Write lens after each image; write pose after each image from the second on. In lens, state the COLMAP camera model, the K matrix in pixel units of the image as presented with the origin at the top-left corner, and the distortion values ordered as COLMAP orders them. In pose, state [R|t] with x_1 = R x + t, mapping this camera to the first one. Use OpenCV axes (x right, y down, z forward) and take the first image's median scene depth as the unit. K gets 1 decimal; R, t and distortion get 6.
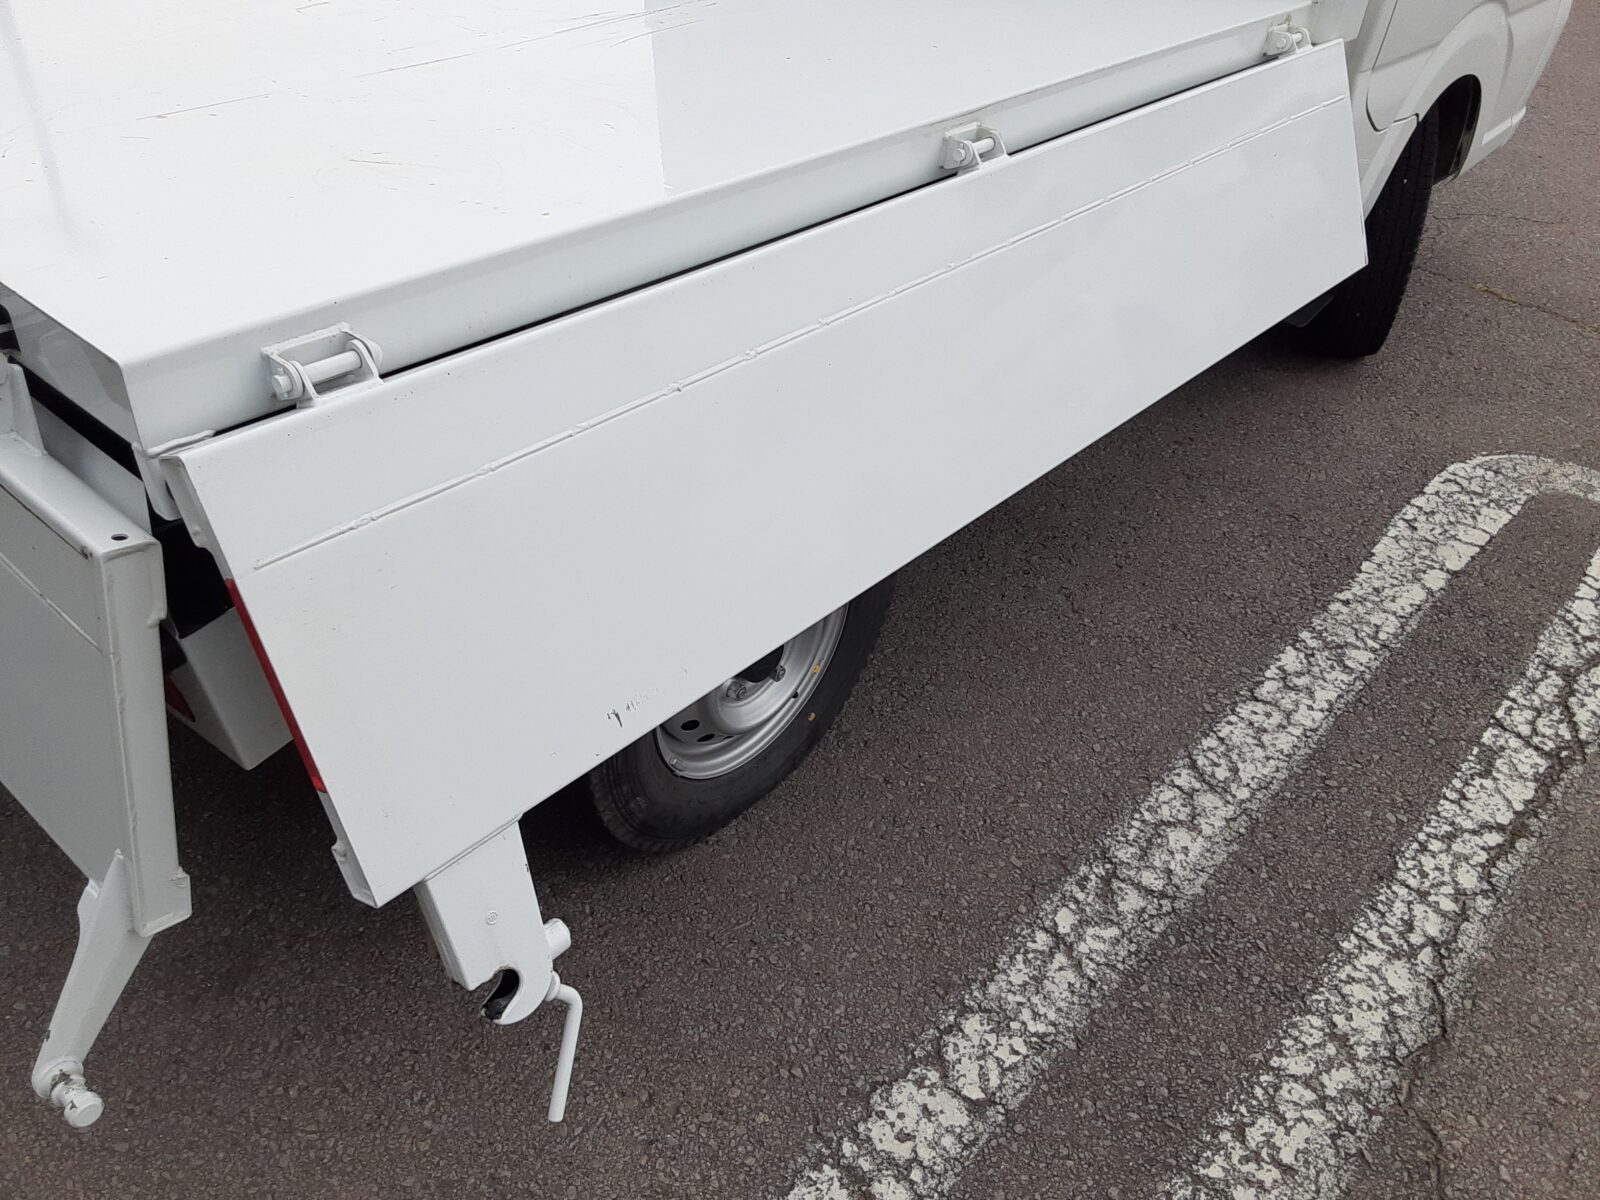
lens RADIAL K [[1270.2, 0, 800.0], [0, 1270.2, 600.0], [0, 0, 1]] dist [0.112013, -0.184048]
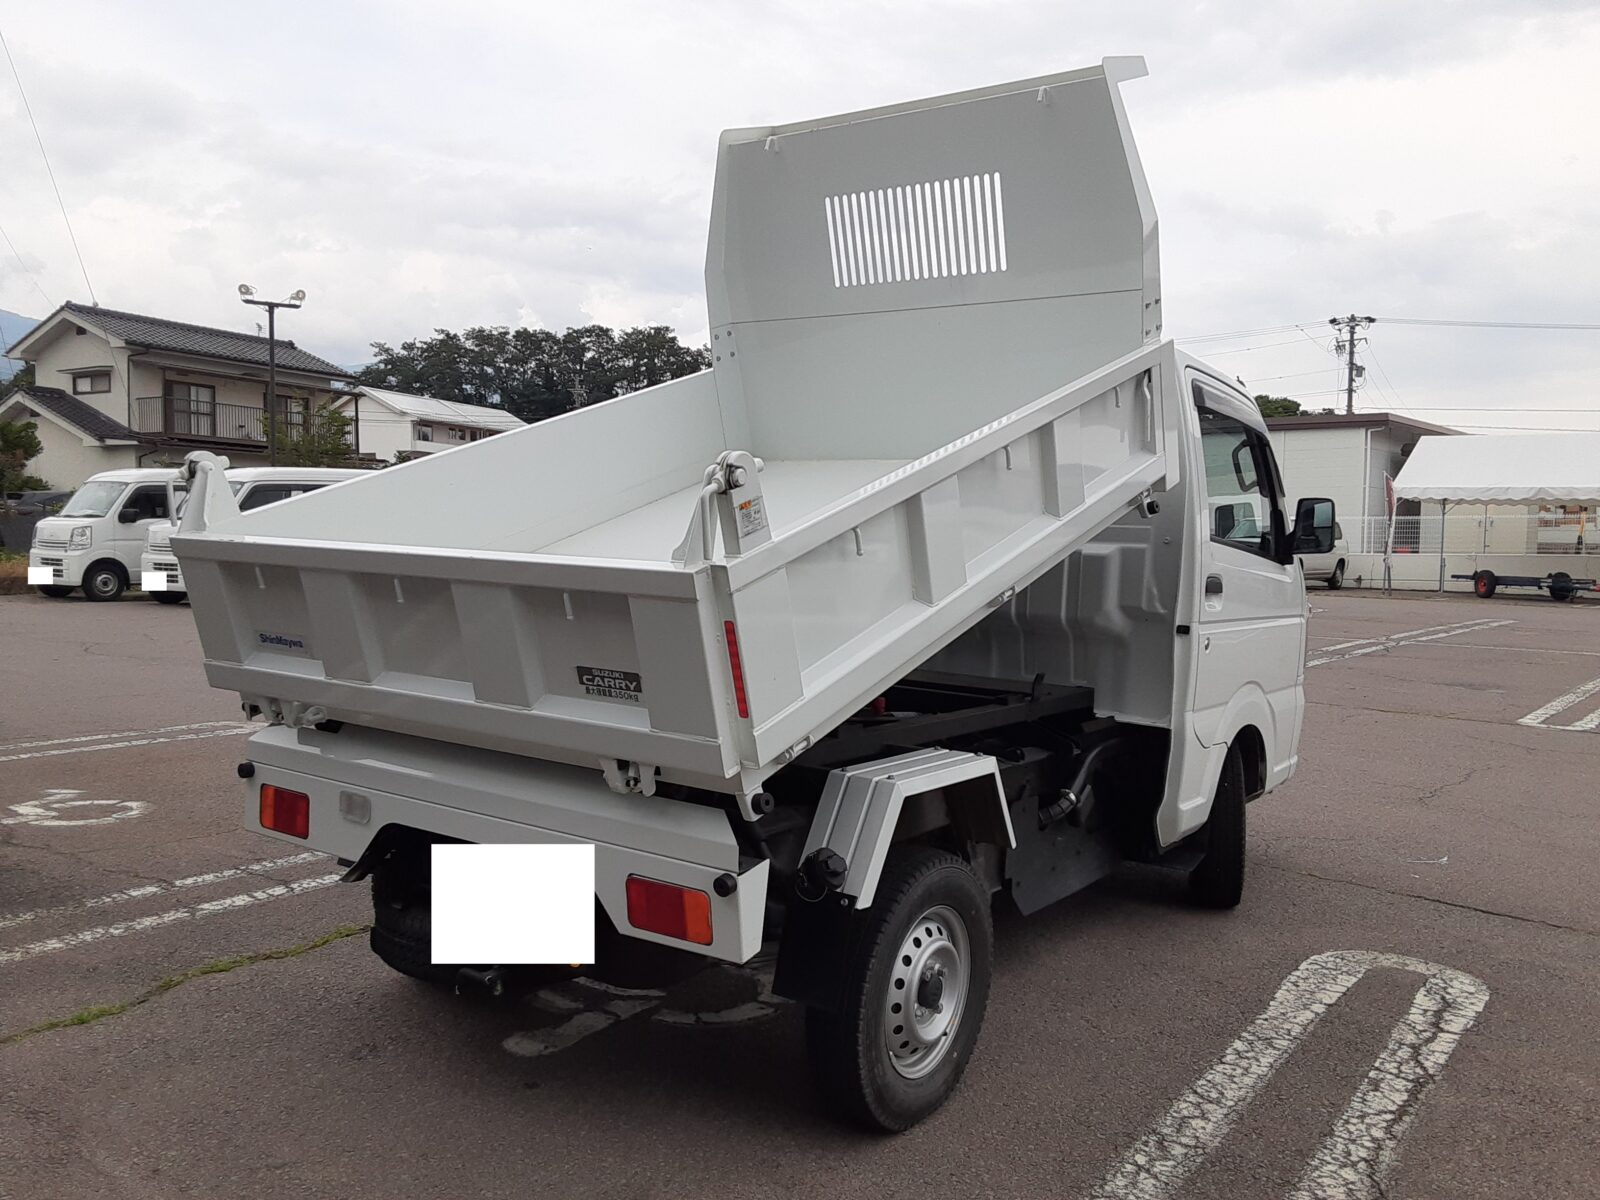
lens RADIAL K [[1270.2, 0, 800.0], [0, 1270.2, 600.0], [0, 0, 1]] dist [0.112013, -0.184048]
pose [[0.994623, -0.026568, 0.100093, -0.306819], [0.077644, 0.830877, -0.551012, 0.456381], [-0.068526, 0.555821, 0.828473, -0.584572]]
